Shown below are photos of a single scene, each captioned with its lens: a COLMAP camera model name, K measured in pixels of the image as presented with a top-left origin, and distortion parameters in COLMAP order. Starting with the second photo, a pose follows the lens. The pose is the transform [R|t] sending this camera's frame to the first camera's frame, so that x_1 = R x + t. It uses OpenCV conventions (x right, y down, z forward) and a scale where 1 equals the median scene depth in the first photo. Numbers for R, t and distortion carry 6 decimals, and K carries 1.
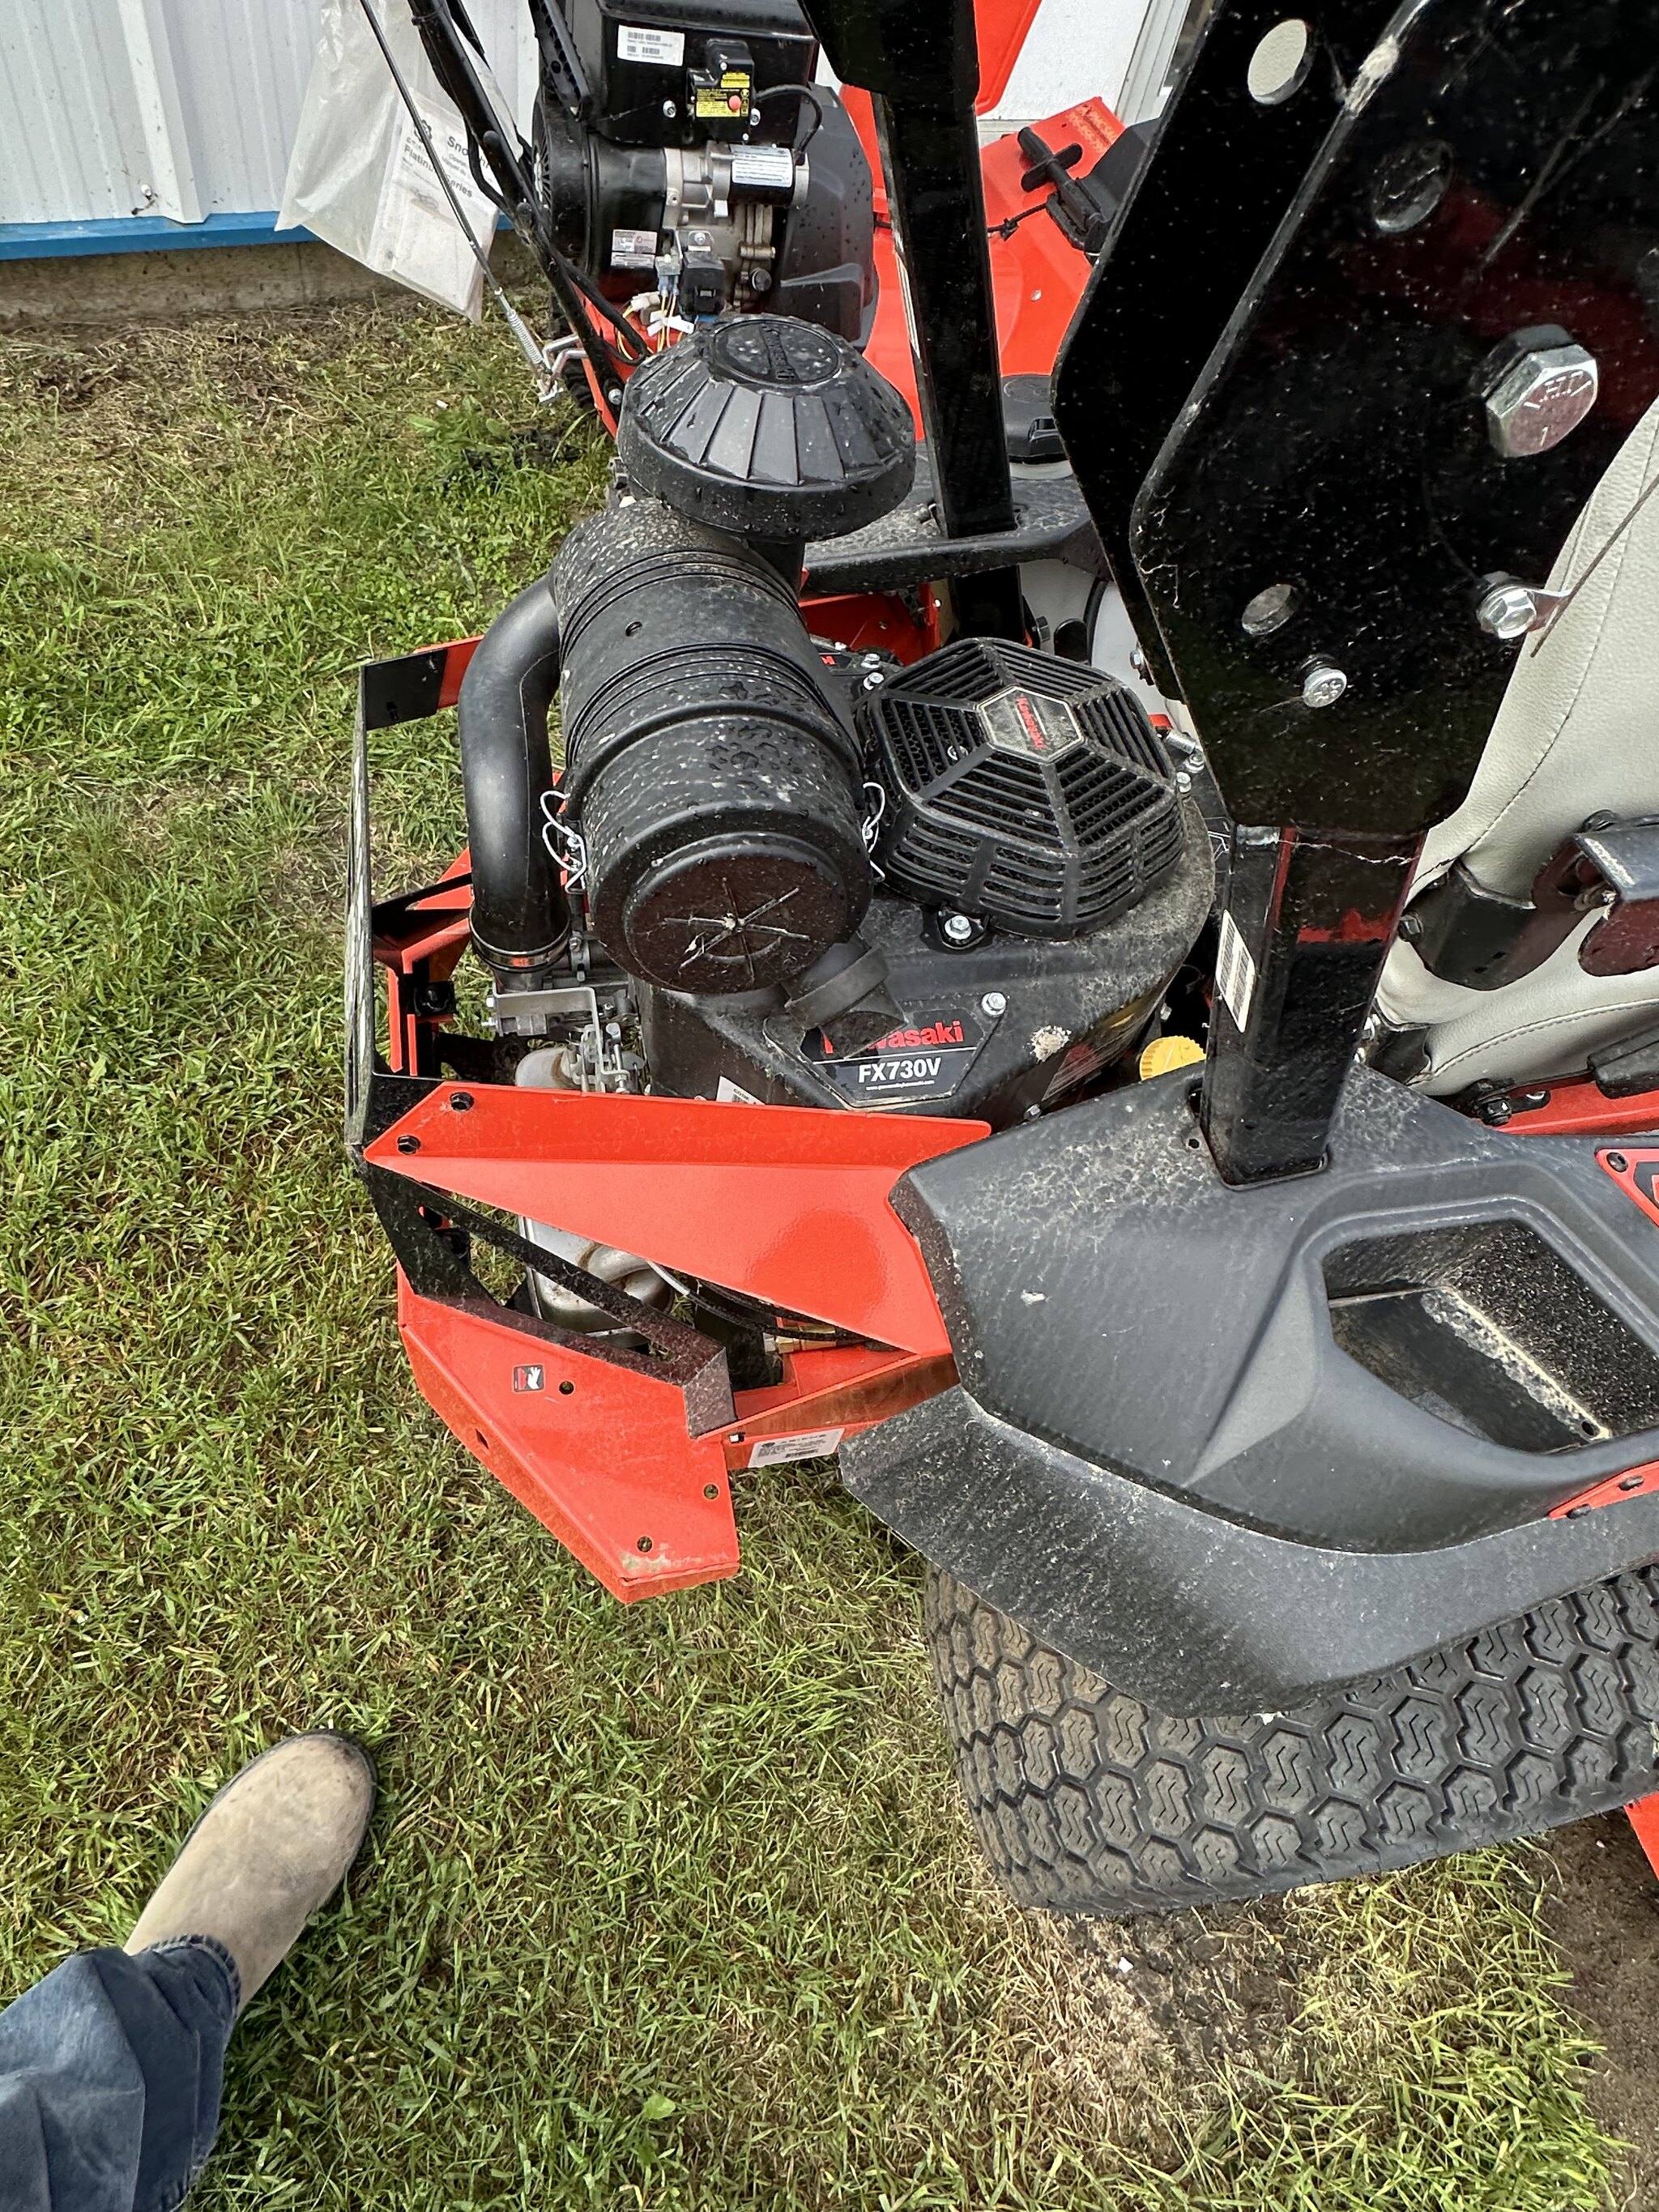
lens RADIAL K [[1222.3, 0, 817.4], [0, 1222.3, 1092.0], [0, 0, 1]] dist [-0.004063, 0.001867]
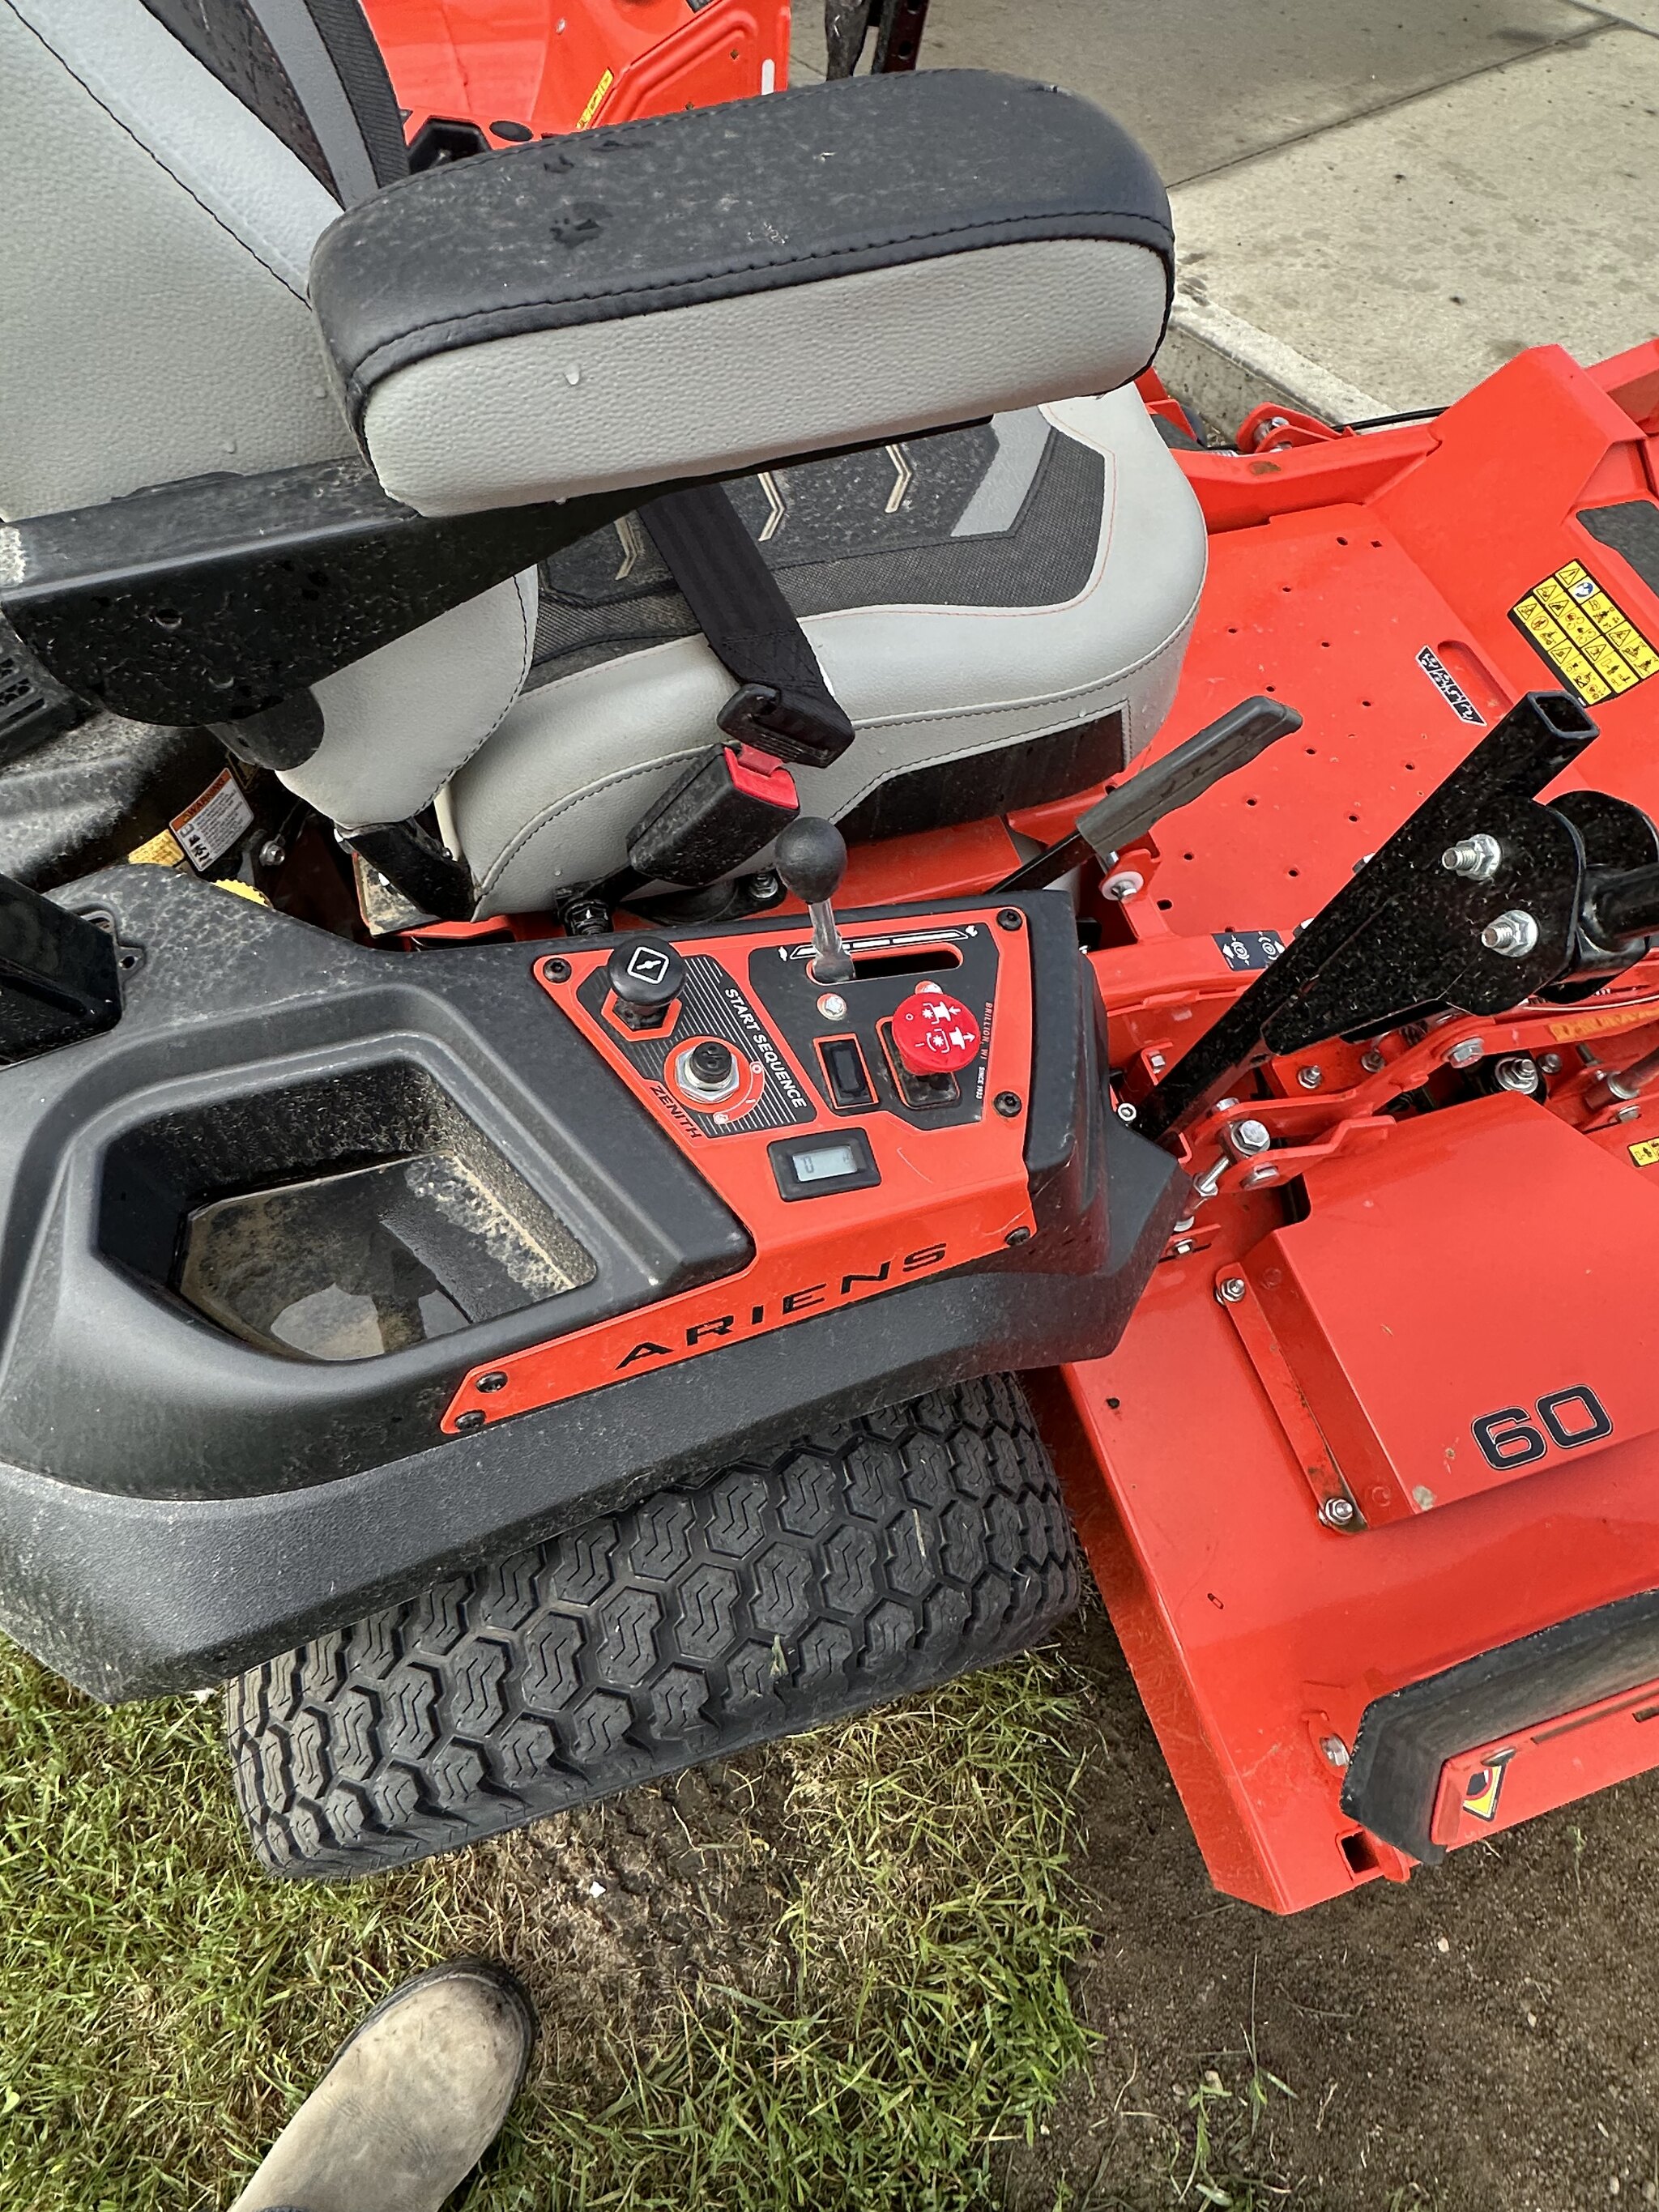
lens RADIAL K [[1222.3, 0, 817.4], [0, 1222.3, 1092.0], [0, 0, 1]] dist [-0.004063, 0.001867]
pose [[0.991189, -0.123276, -0.048453, 0.558659], [0.127353, 0.987511, 0.092758, 0.054474], [0.036413, -0.098111, 0.994509, 0.148687]]
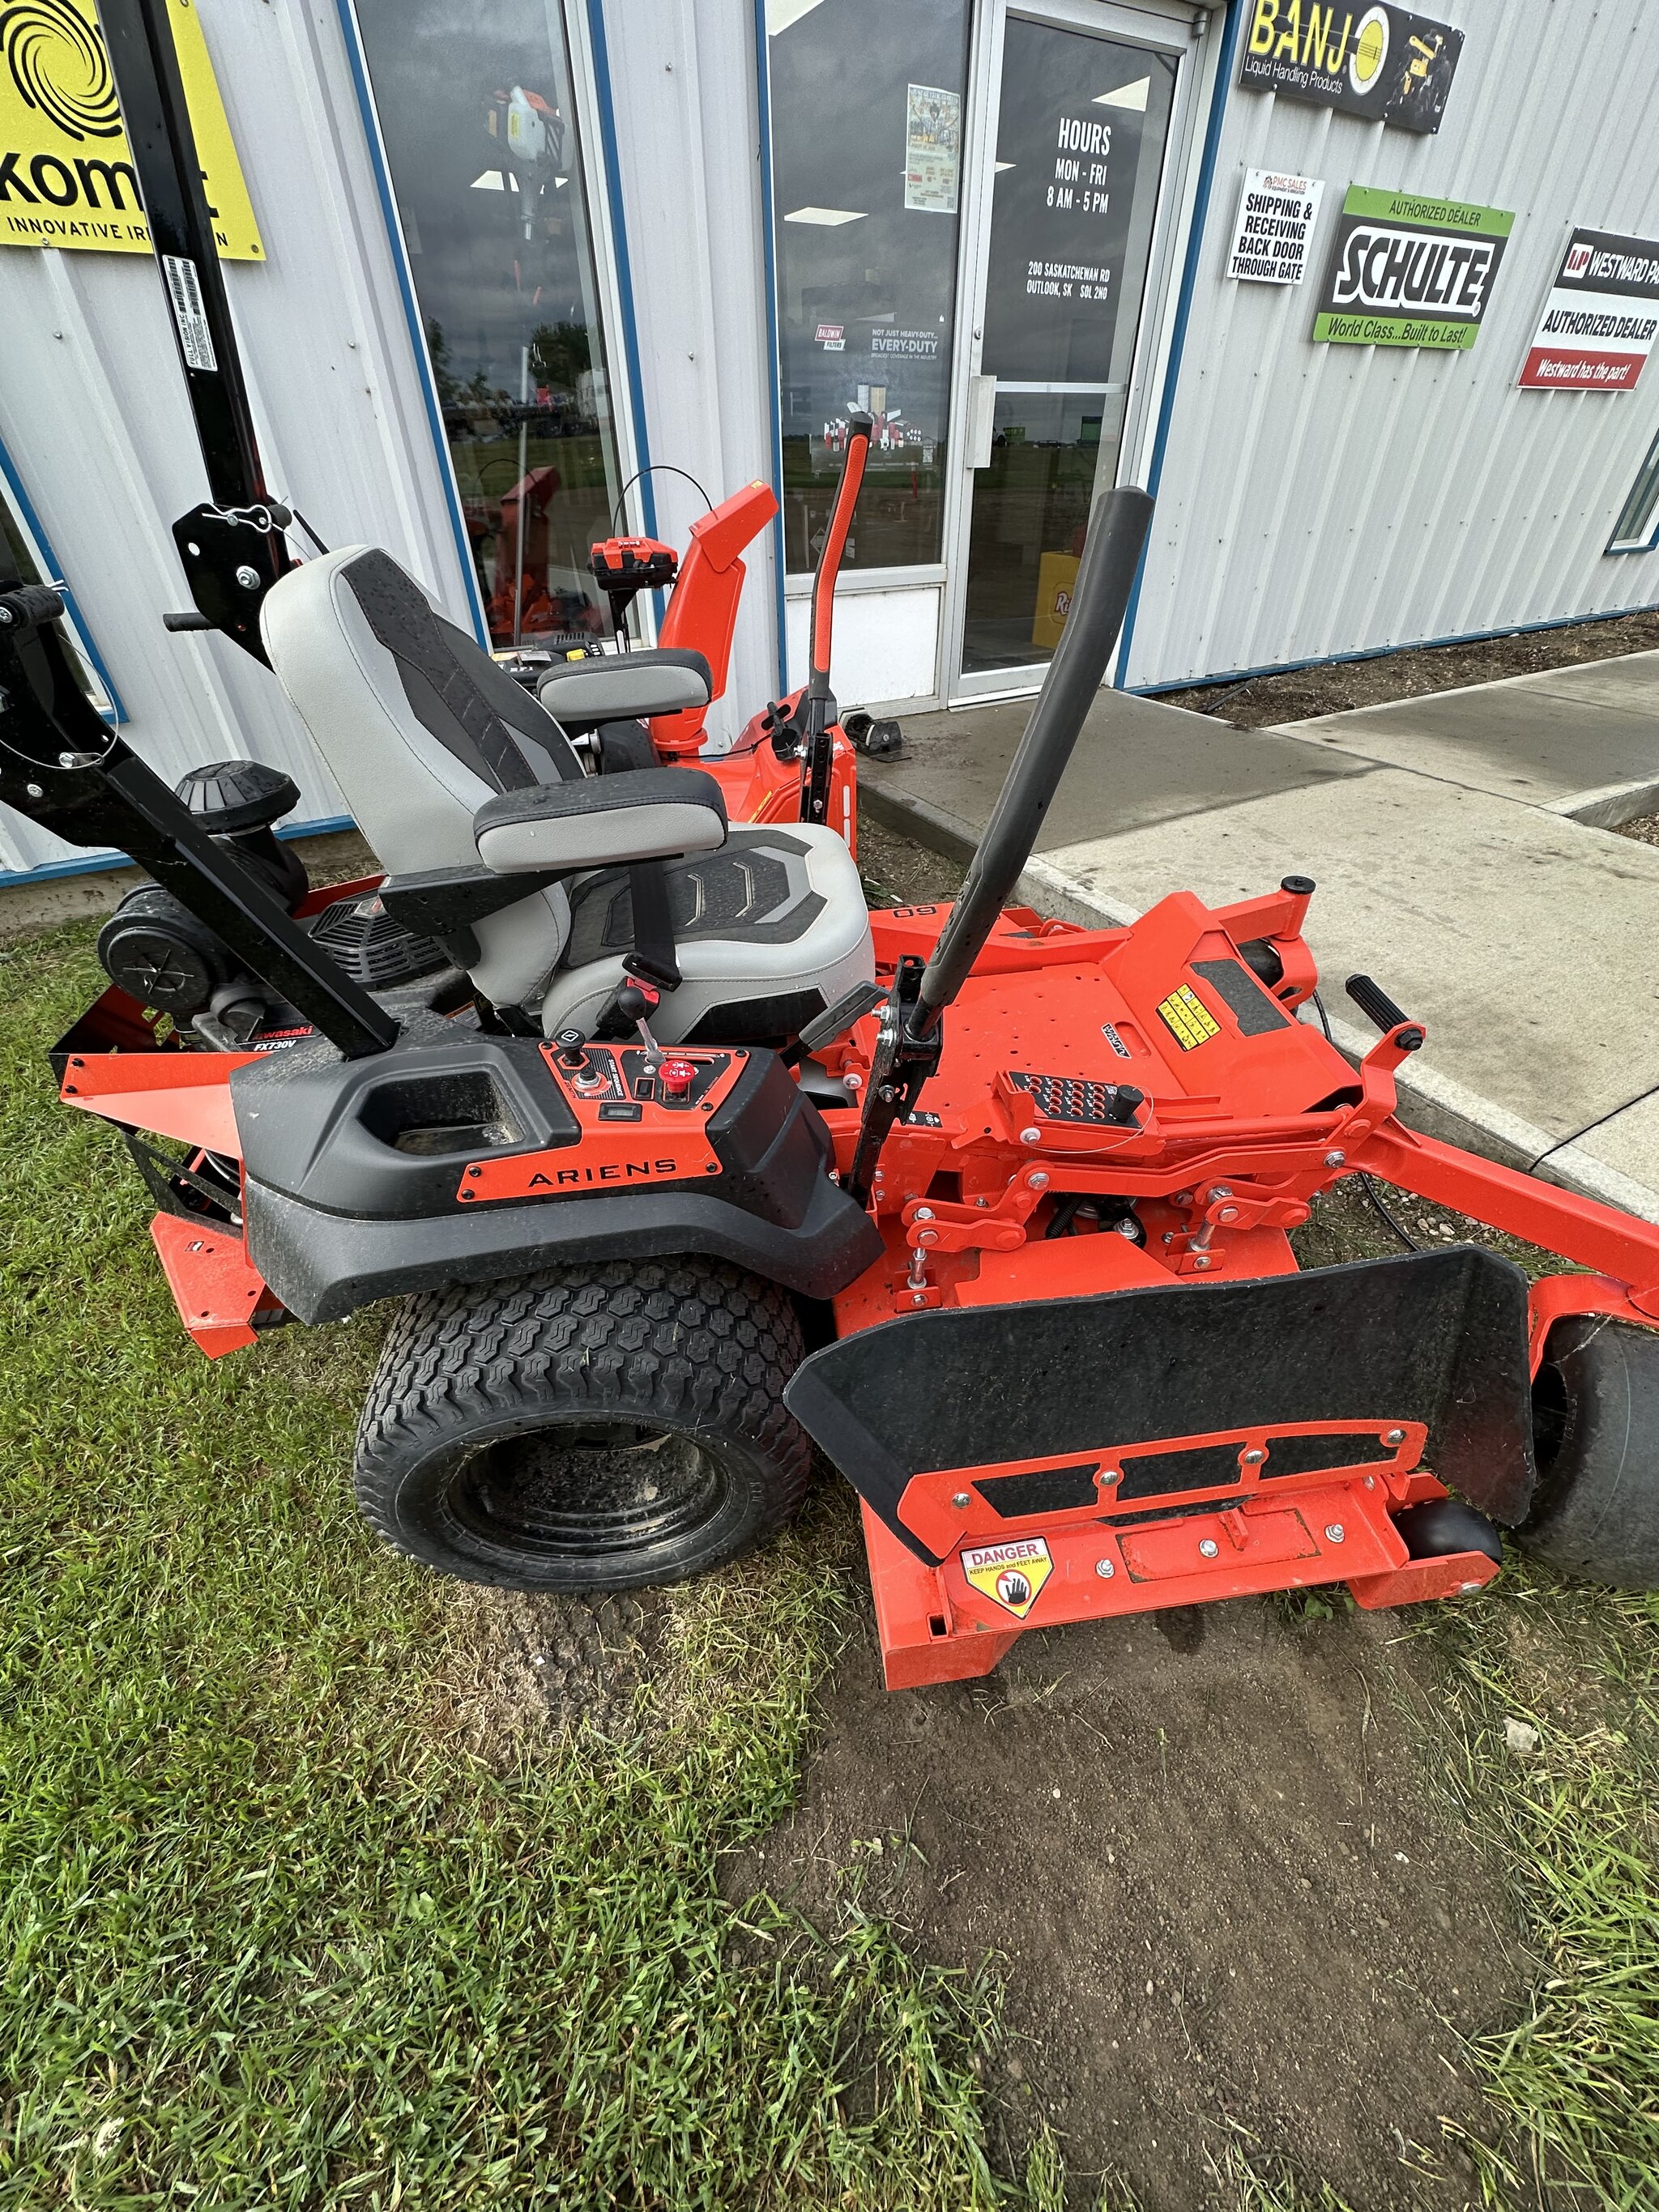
lens RADIAL K [[888.9, 0, 837.6], [0, 888.9, 1102.3], [0, 0, 1]] dist [-0.001026, 0.000573]
pose [[0.978613, -0.084362, -0.187615, 0.925276], [0.026855, 0.956627, -0.290076, 0.390421], [0.203949, 0.278834, 0.938433, -0.181465]]
